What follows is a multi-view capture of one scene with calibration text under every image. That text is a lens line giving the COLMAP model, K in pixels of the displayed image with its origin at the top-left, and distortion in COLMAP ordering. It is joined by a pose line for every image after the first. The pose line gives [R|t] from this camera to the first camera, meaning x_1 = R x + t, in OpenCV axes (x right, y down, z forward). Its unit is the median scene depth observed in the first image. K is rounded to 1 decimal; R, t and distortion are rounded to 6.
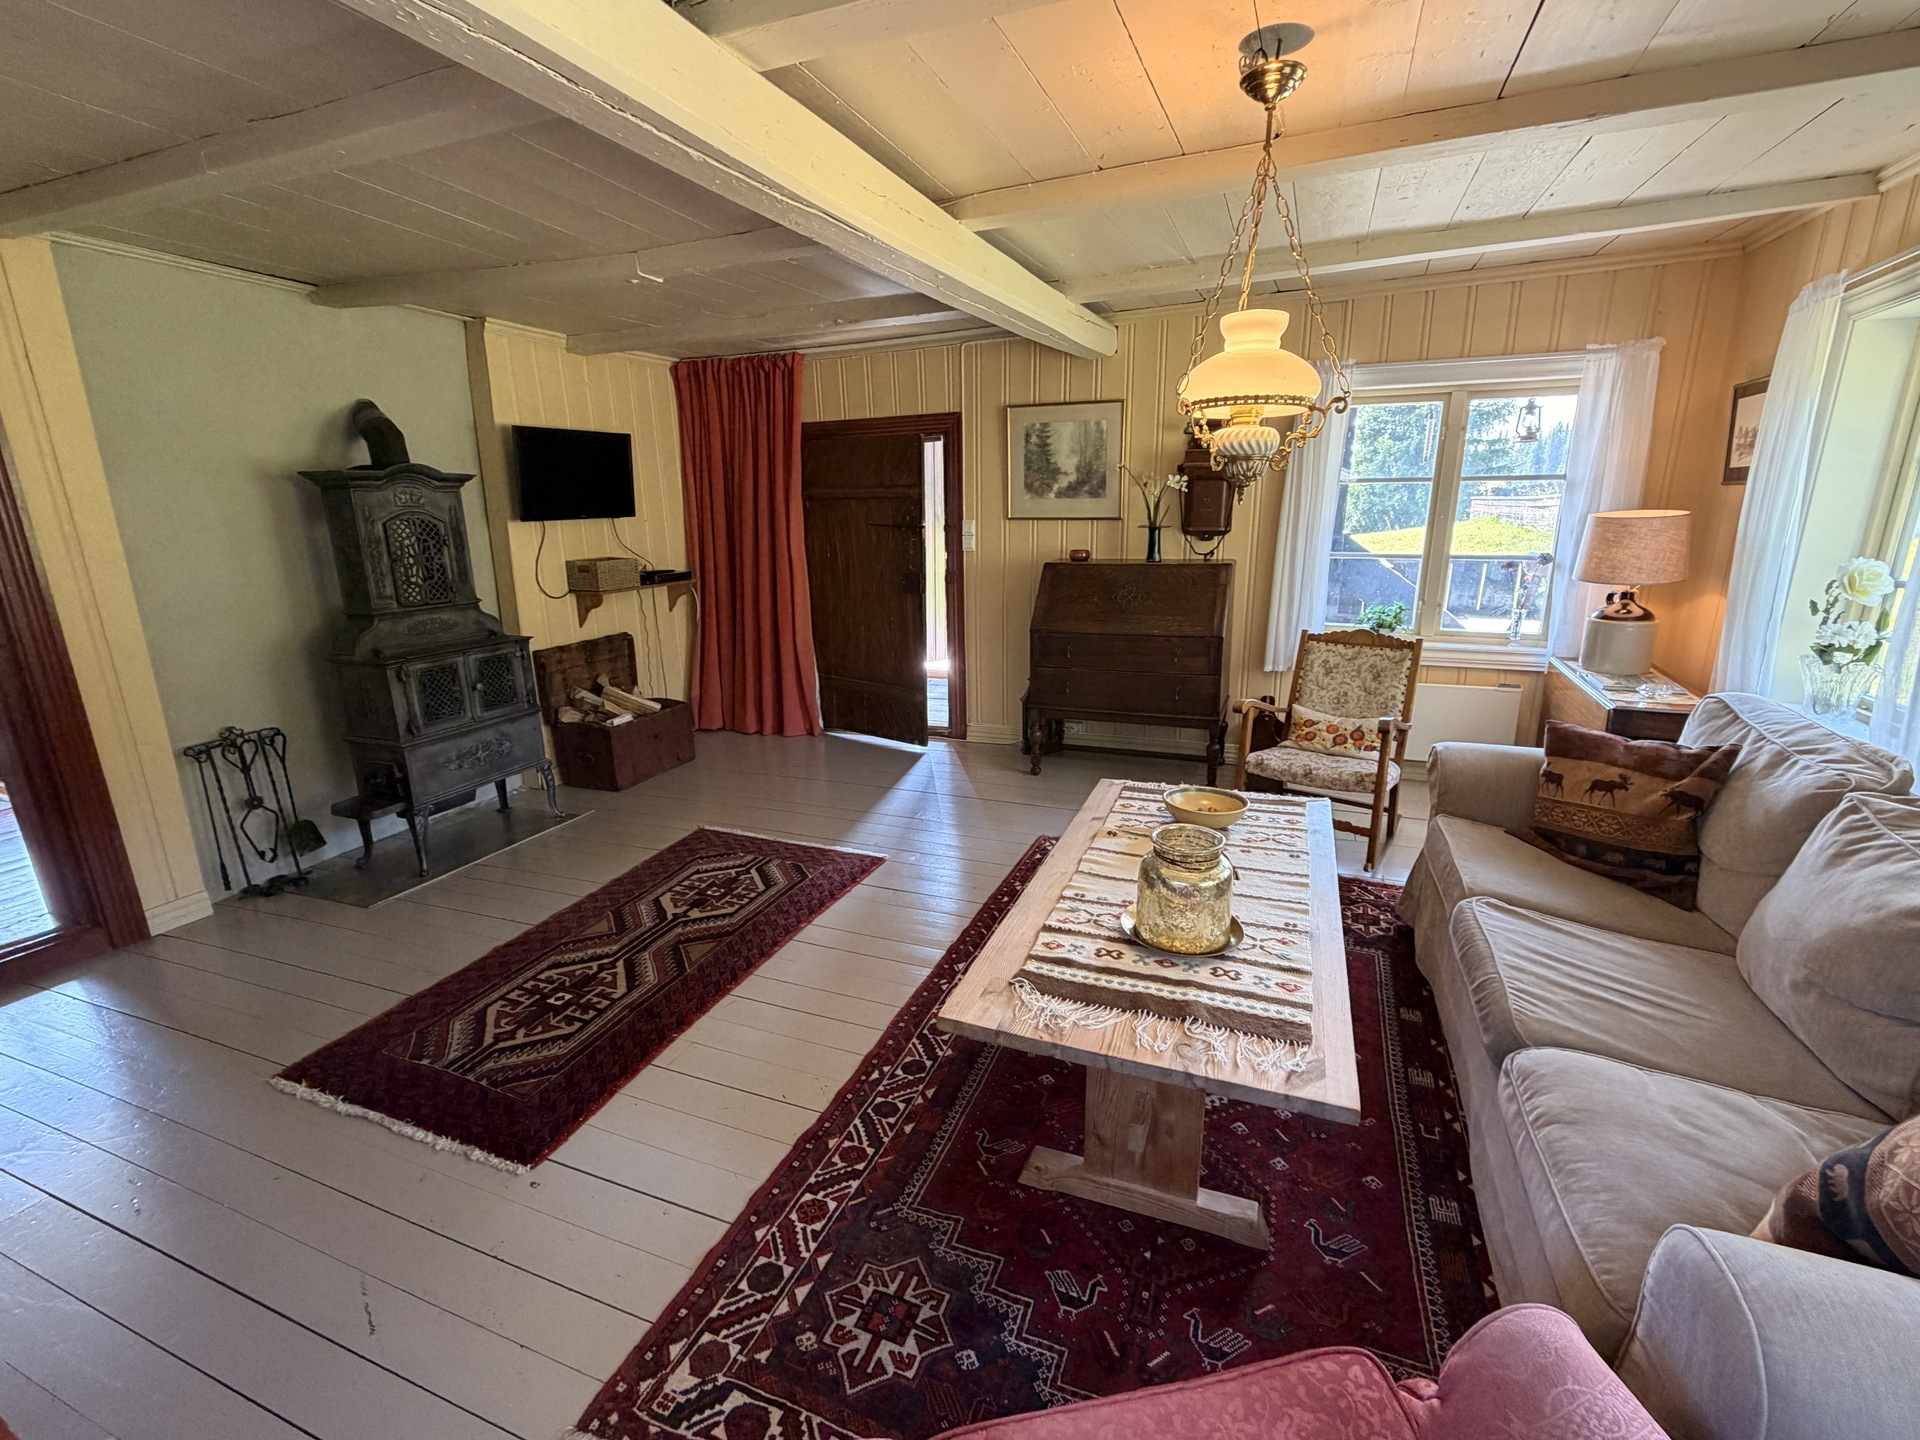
lens RADIAL K [[850.4, 0, 963.6], [0, 850.4, 722.5], [0, 0, 1]] dist [-0.000593, 0.000048]
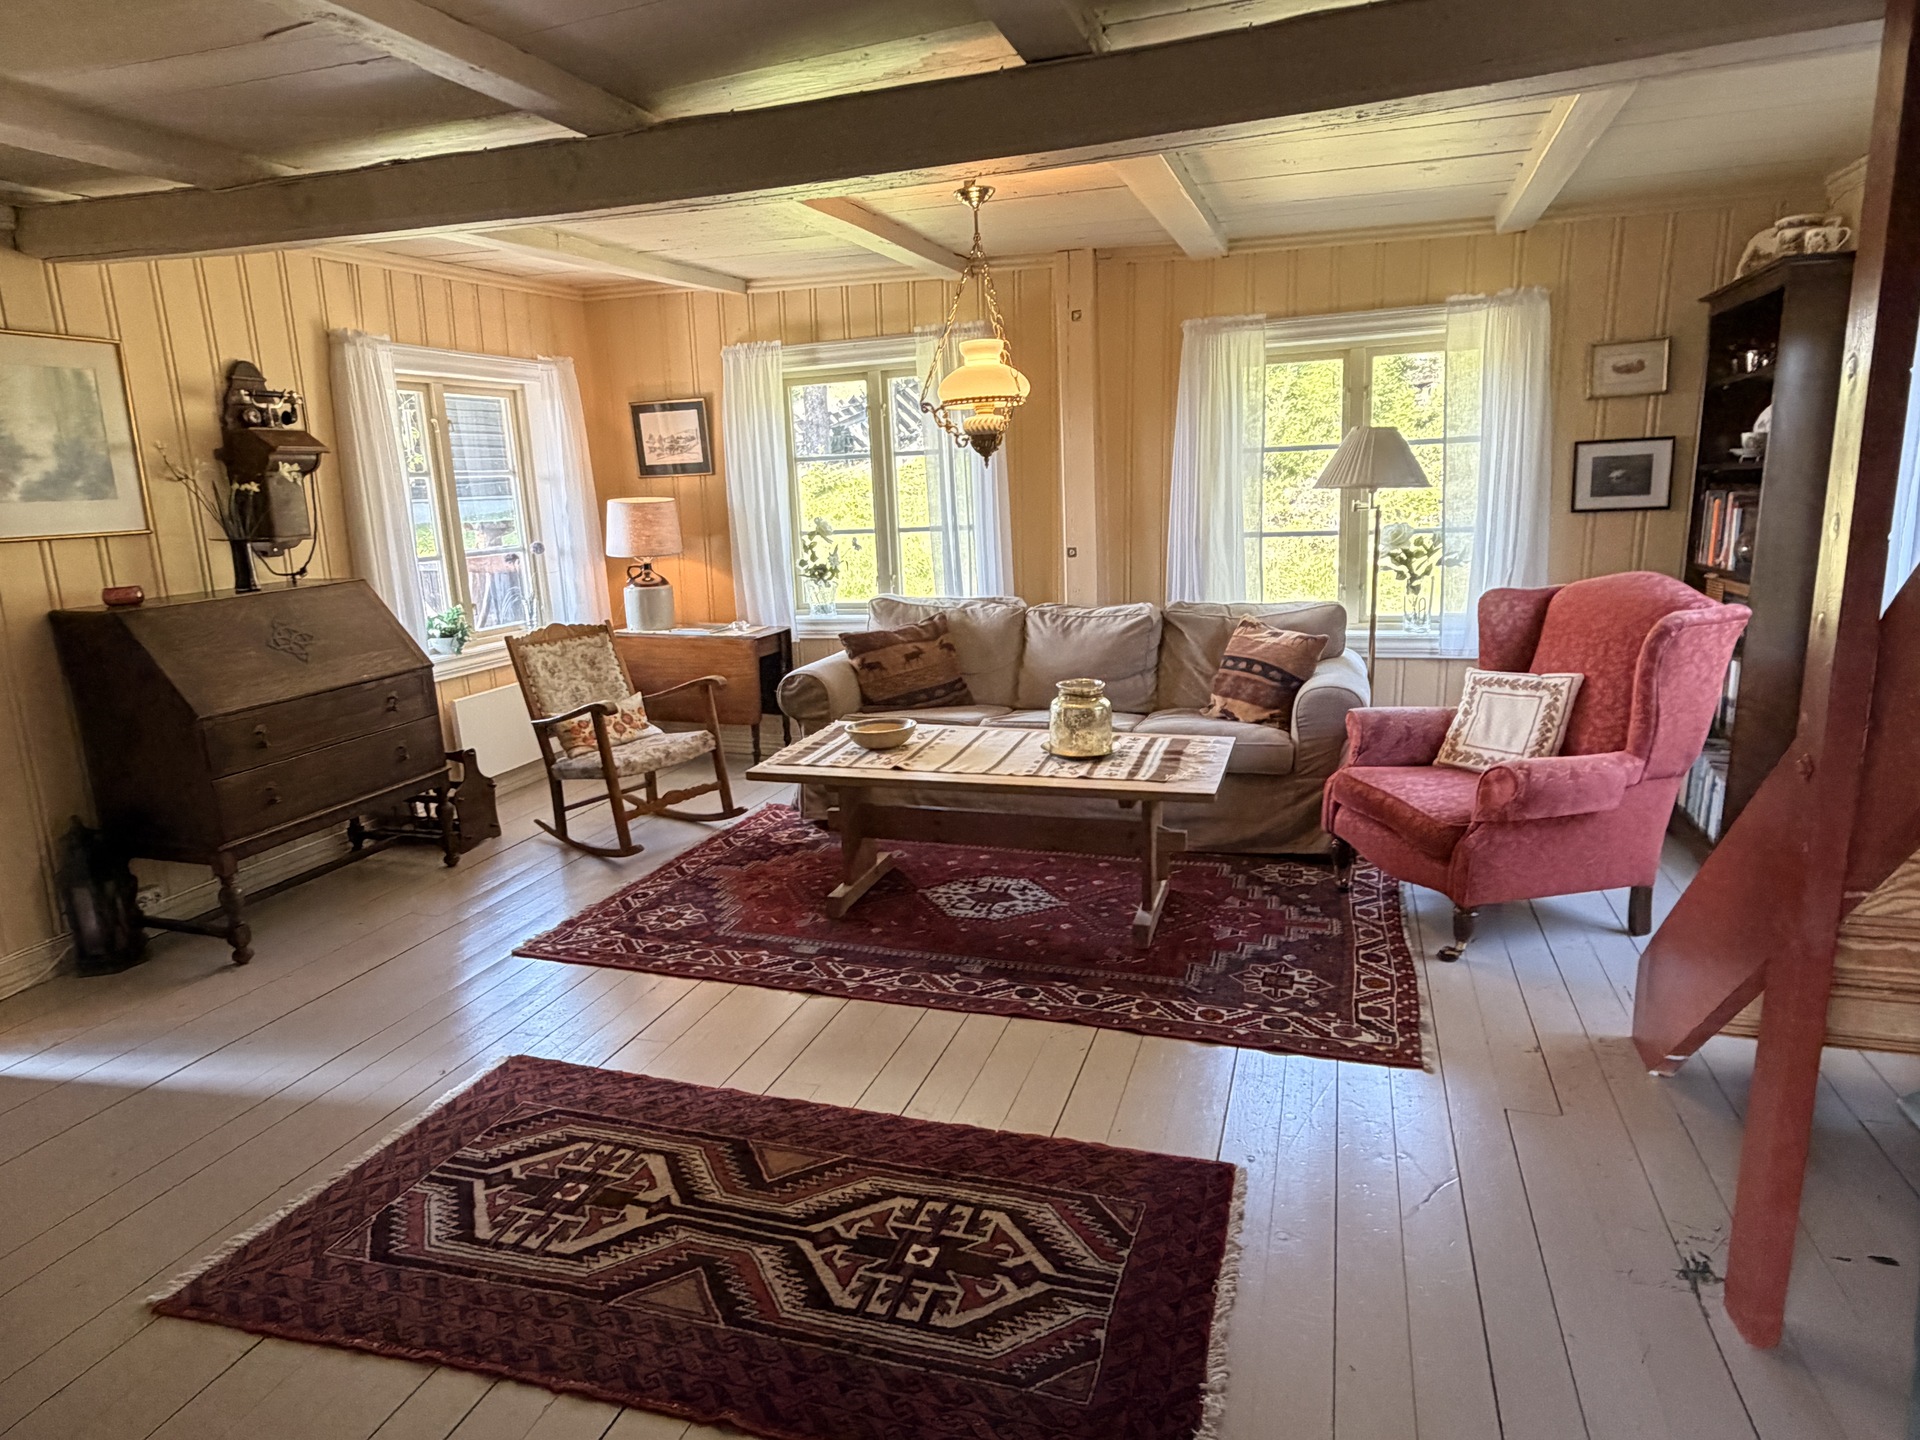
lens RADIAL K [[1132.7, 0, 965.5], [0, 1132.7, 716.6], [0, 0, 1]] dist [0.001011, 0.000721]
pose [[-0.054312, -0.192766, 0.979741, -1.195542], [0.293105, 0.934887, 0.200189, -0.190615], [-0.954536, 0.298040, 0.005725, 0.846354]]
